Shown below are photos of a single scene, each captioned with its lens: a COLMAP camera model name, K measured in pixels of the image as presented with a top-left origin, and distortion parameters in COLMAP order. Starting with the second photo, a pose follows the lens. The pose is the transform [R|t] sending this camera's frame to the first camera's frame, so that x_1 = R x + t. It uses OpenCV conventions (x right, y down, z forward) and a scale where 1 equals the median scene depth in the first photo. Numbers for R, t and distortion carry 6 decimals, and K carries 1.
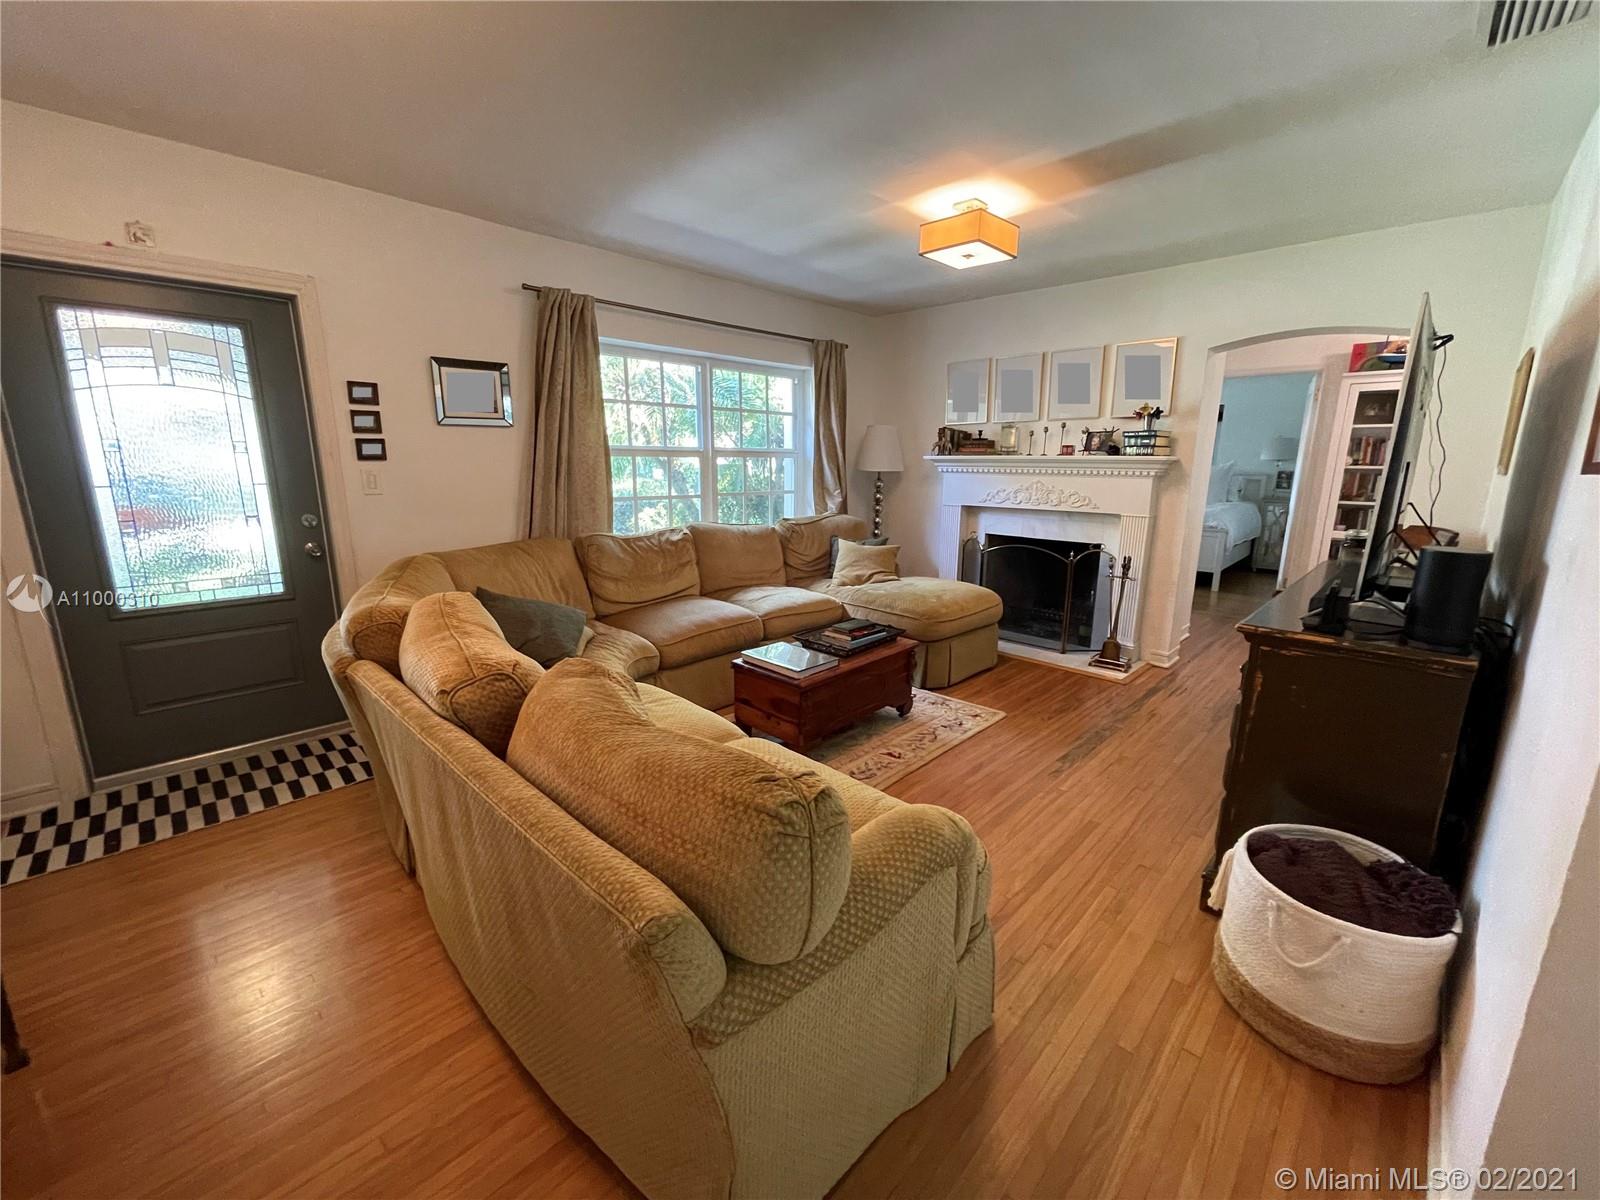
lens RADIAL K [[649.8, 0, 809.0], [0, 649.8, 594.7], [0, 0, 1]] dist [-0.002592, -0.000077]
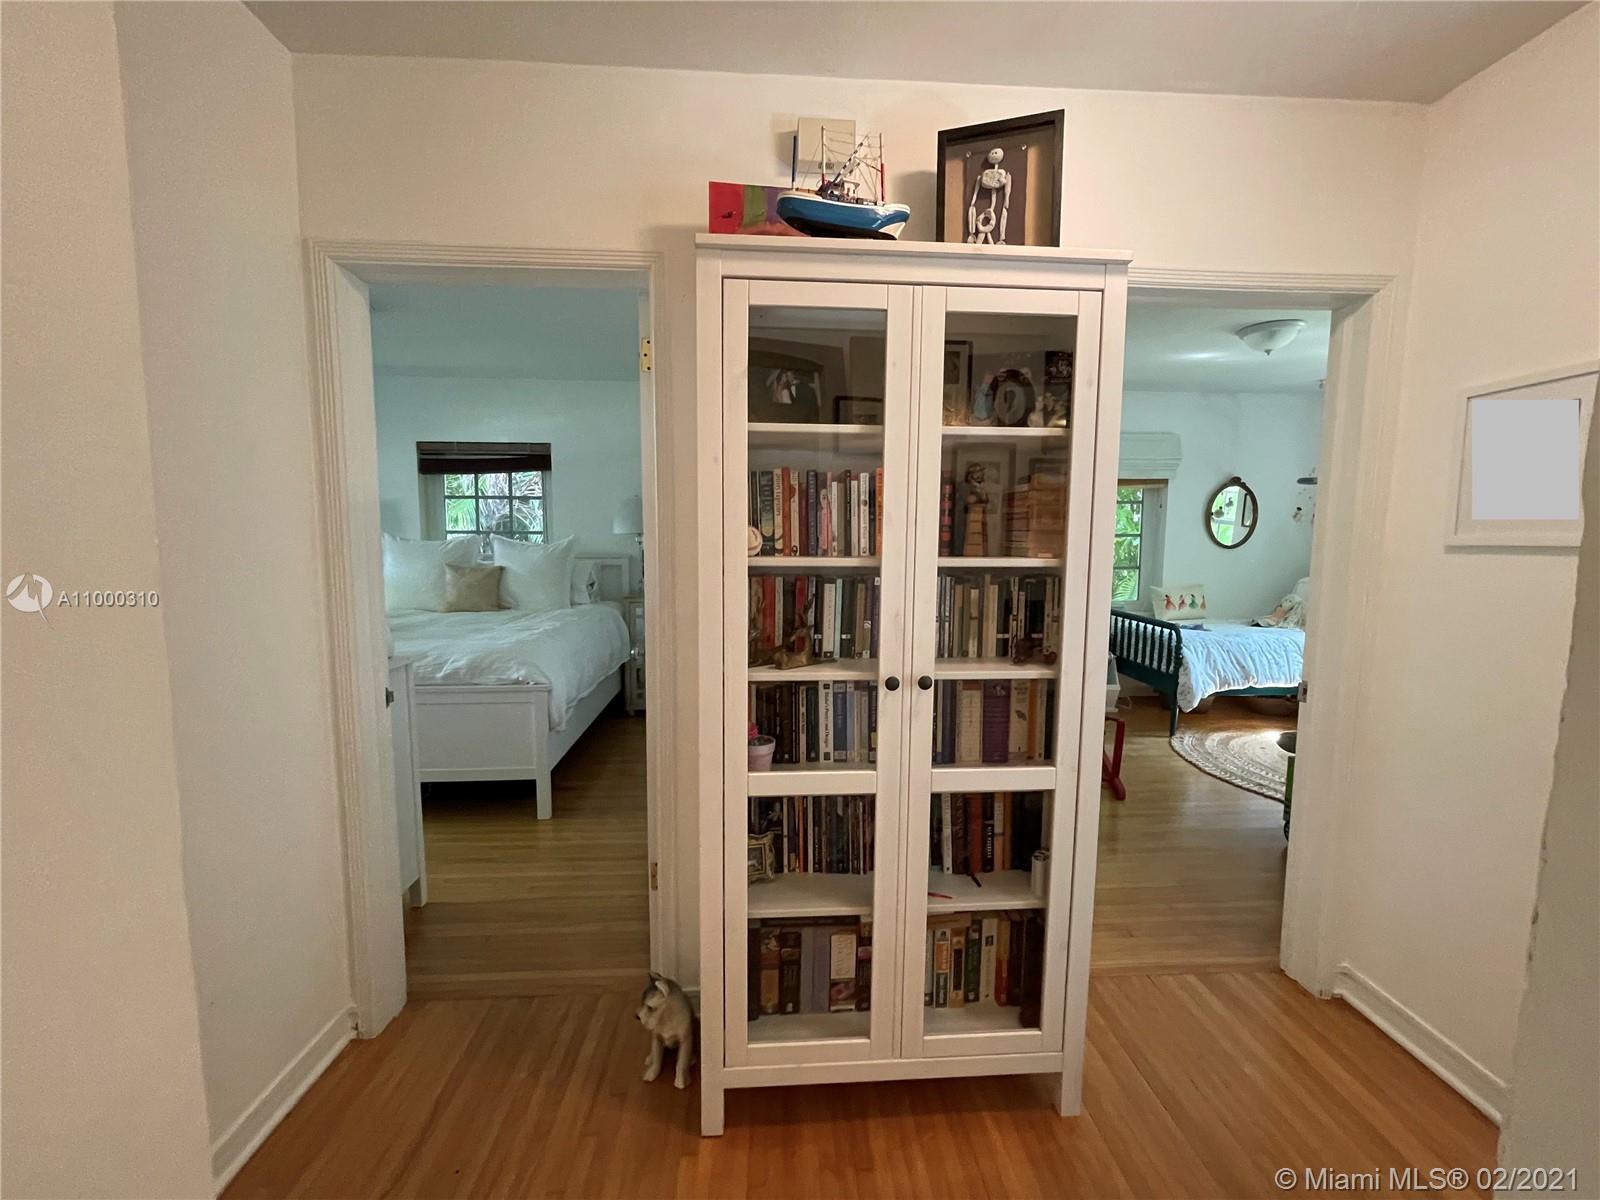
lens RADIAL K [[649.8, 0, 801.7], [0, 649.8, 591.0], [0, 0, 1]] dist [-0.002592, -0.000077]
pose [[0.688827, -0.067621, 0.721765, 0.889461], [0.147946, 0.987798, -0.048649, -0.234622], [-0.709668, 0.140293, 0.690427, 1.101709]]
